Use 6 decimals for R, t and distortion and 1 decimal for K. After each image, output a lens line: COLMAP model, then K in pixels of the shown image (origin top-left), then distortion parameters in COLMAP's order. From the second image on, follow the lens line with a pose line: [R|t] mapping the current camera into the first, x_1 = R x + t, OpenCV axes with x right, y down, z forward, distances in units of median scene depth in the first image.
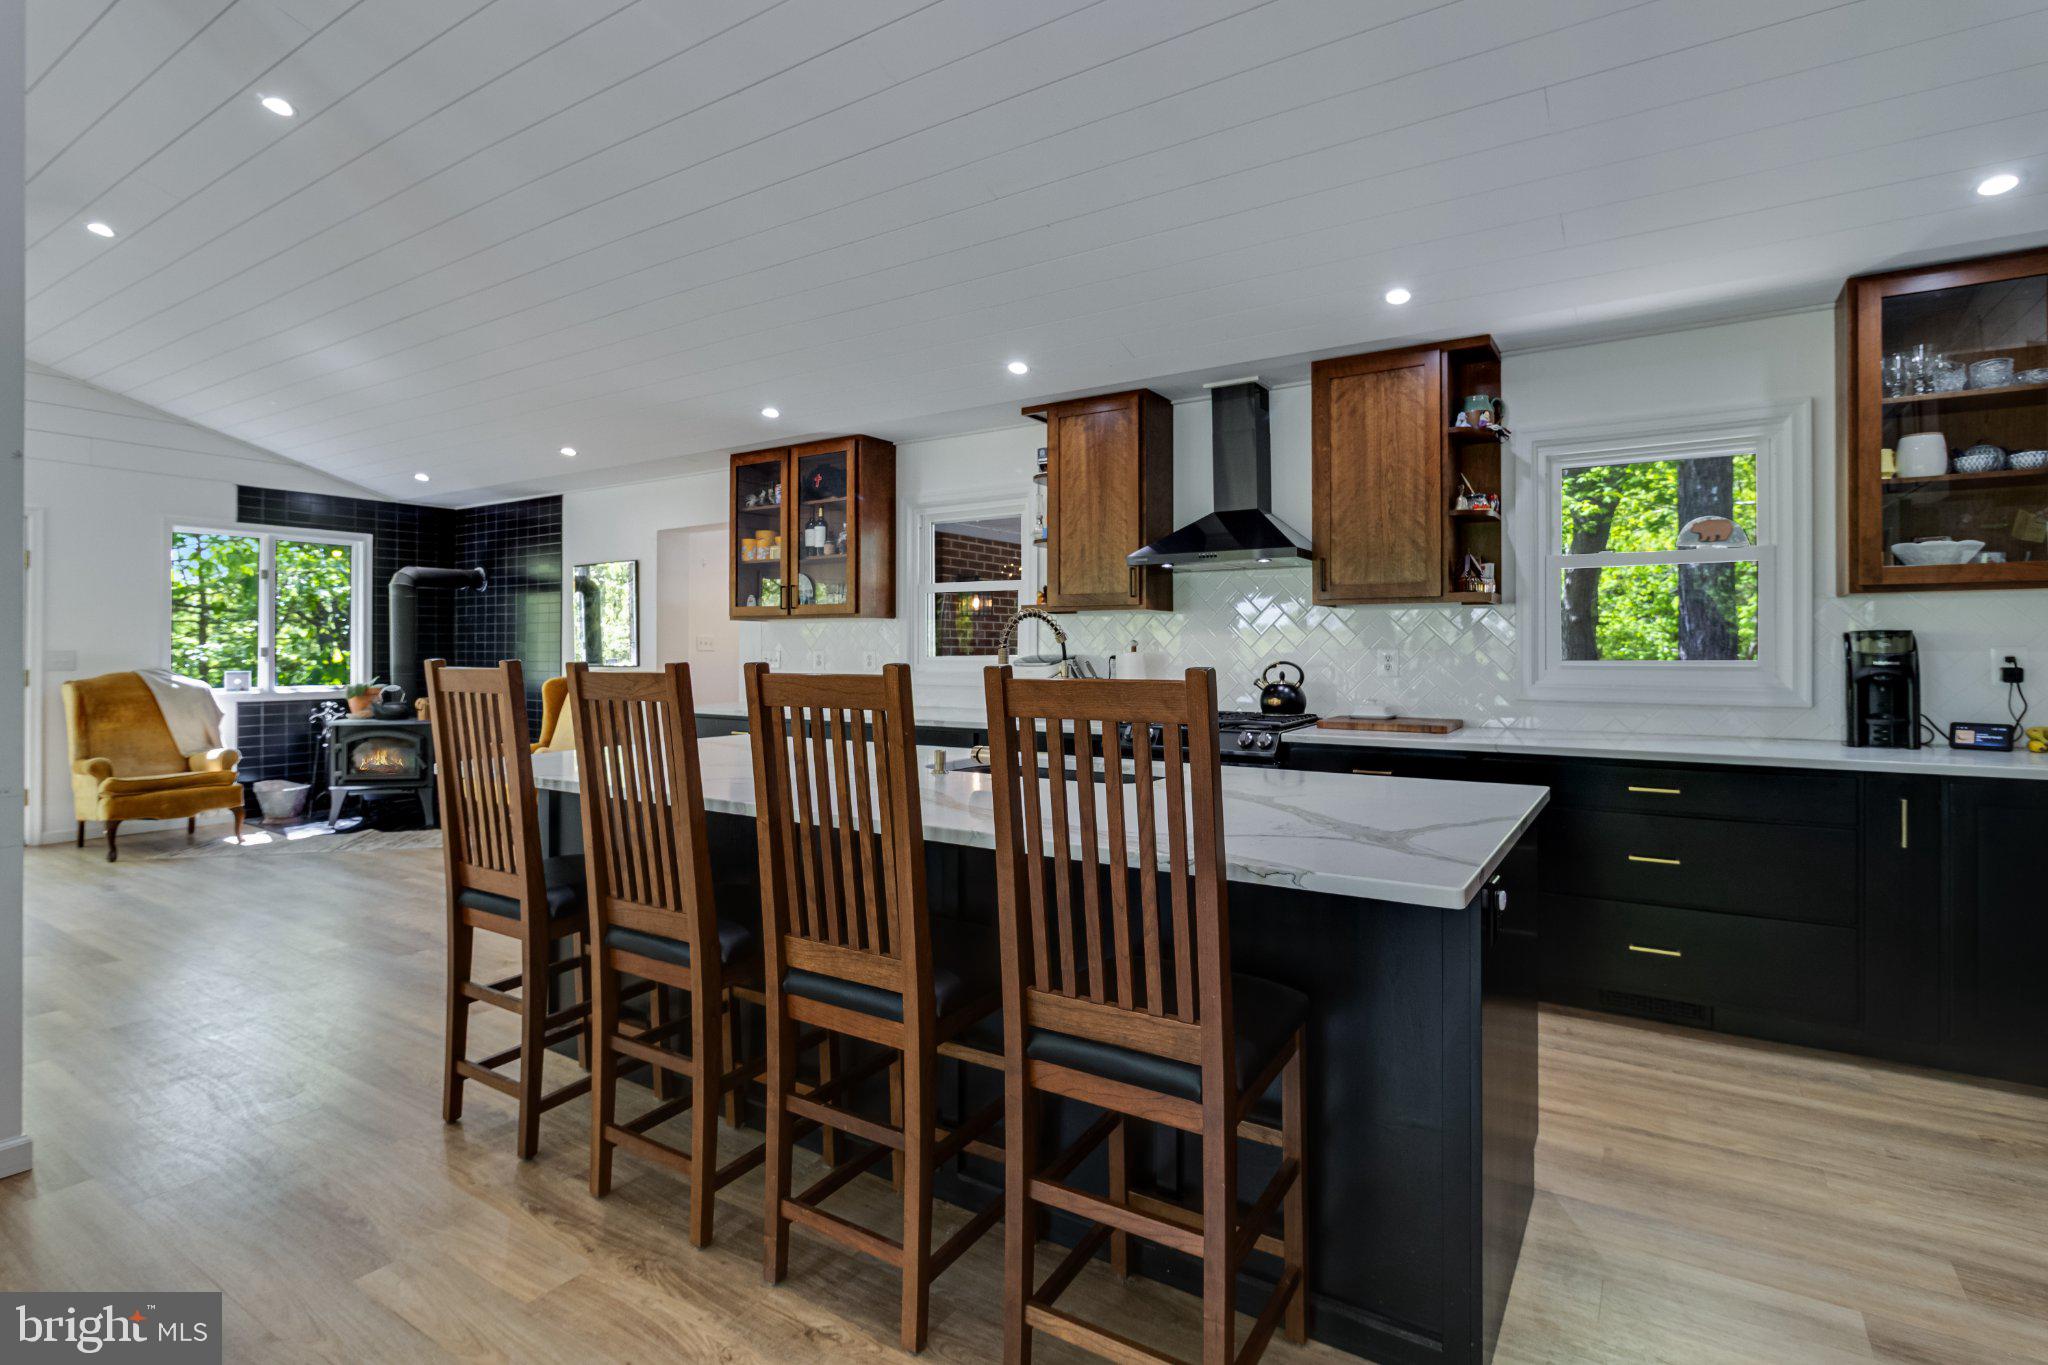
lens RADIAL K [[996.4, 0, 1025.3], [0, 996.4, 644.9], [0, 0, 1]] dist [-0.003343, 0.001464]
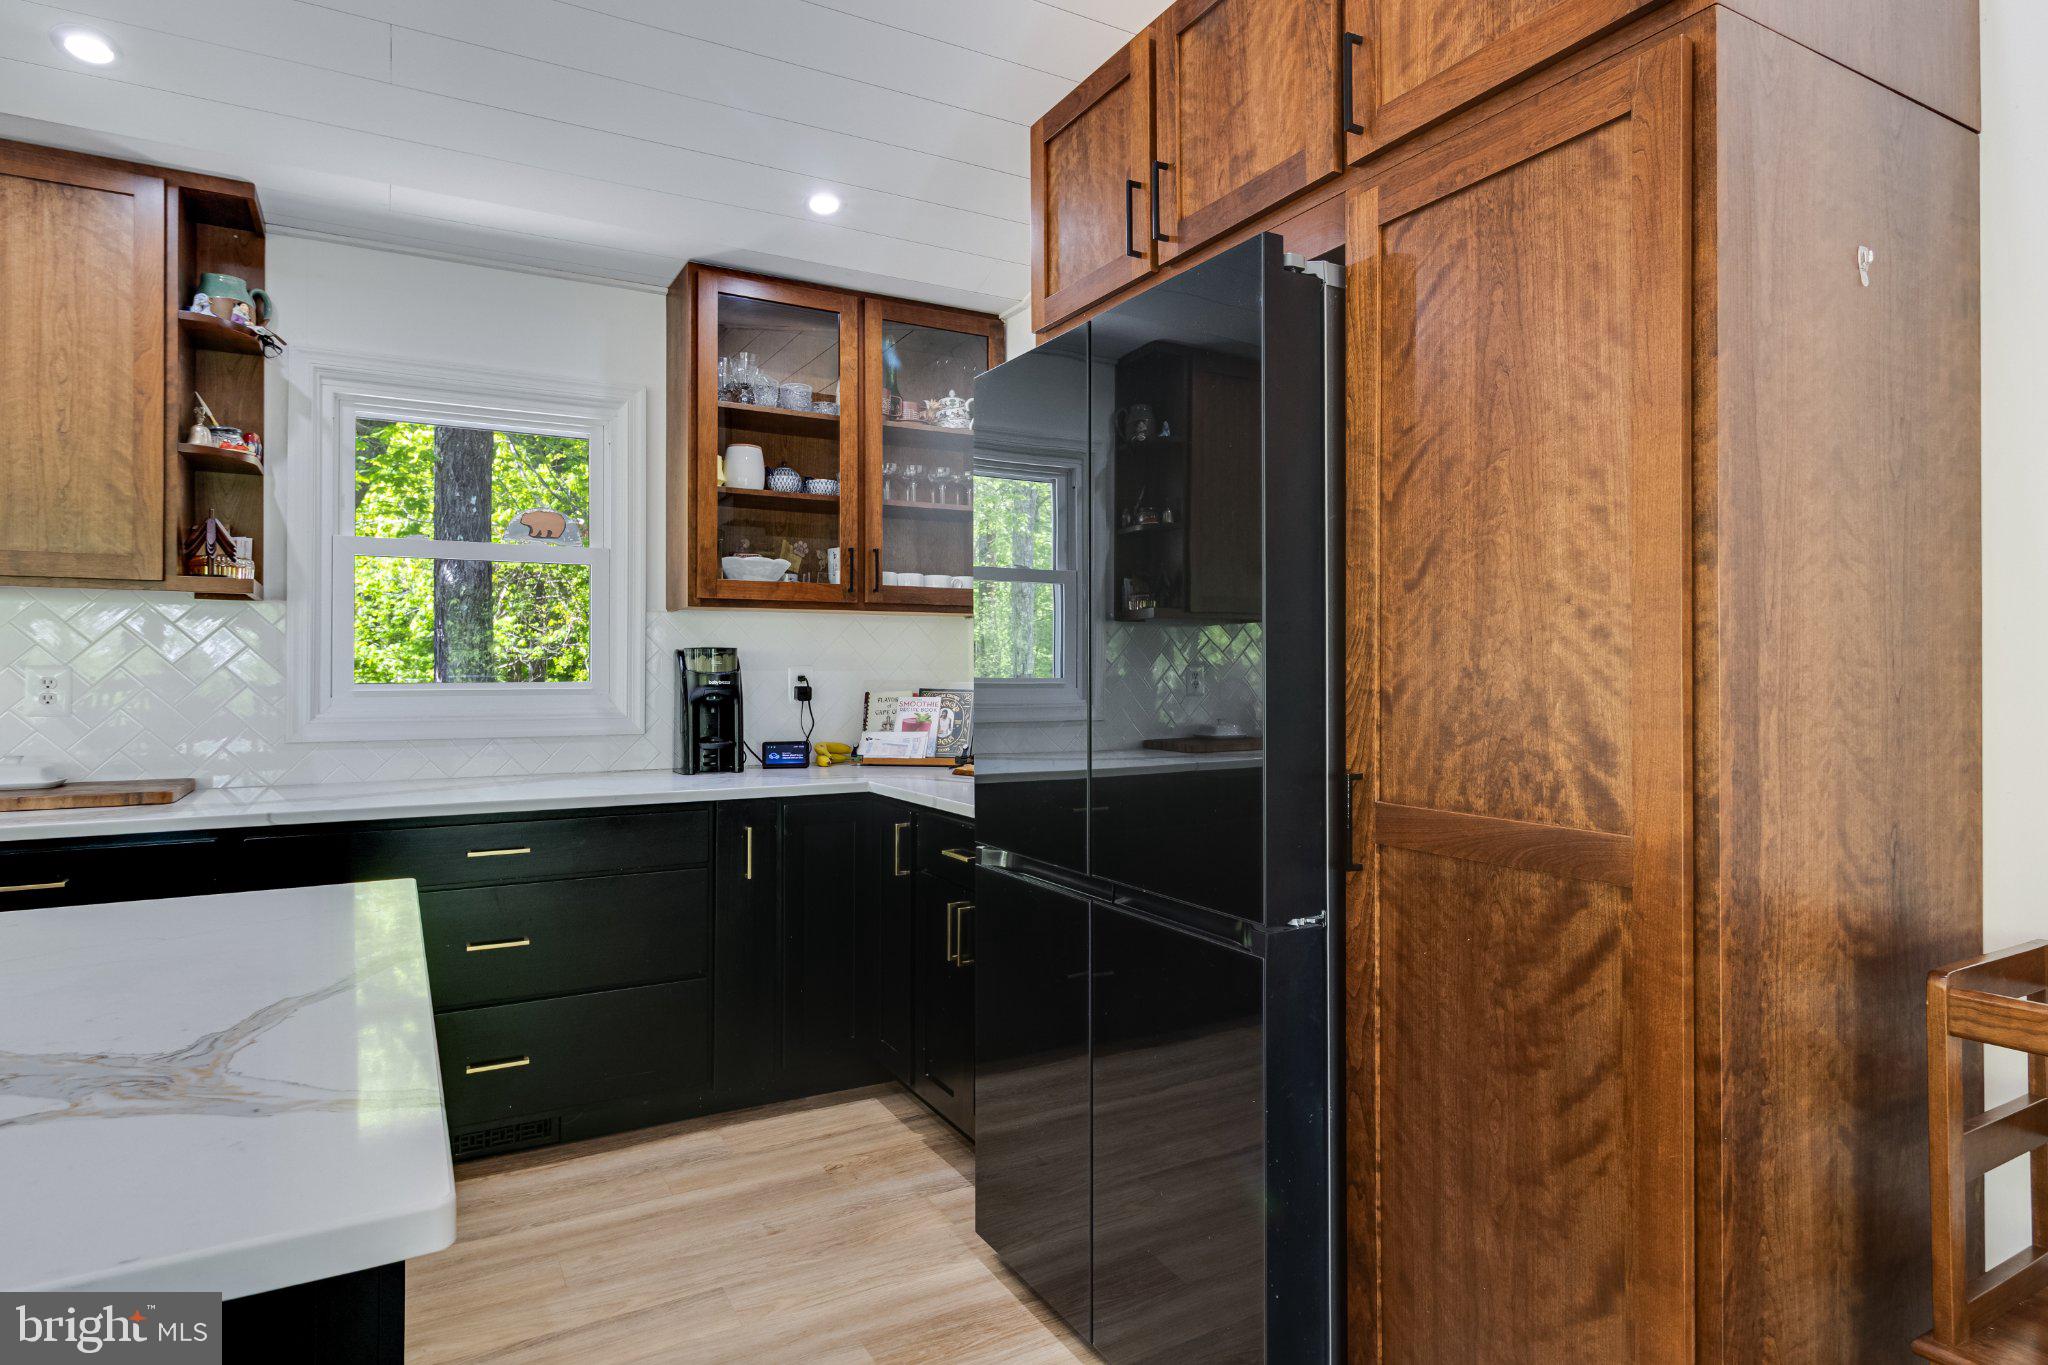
lens RADIAL K [[1129.3, 0, 1026.4], [0, 1129.3, 662.9], [0, 0, 1]] dist [0.003801, -0.000660]
pose [[0.462901, 0.011023, 0.886342, 0.044728], [-0.000676, 0.999927, -0.012082, 0.009867], [-0.886410, 0.004993, 0.462874, 0.198058]]
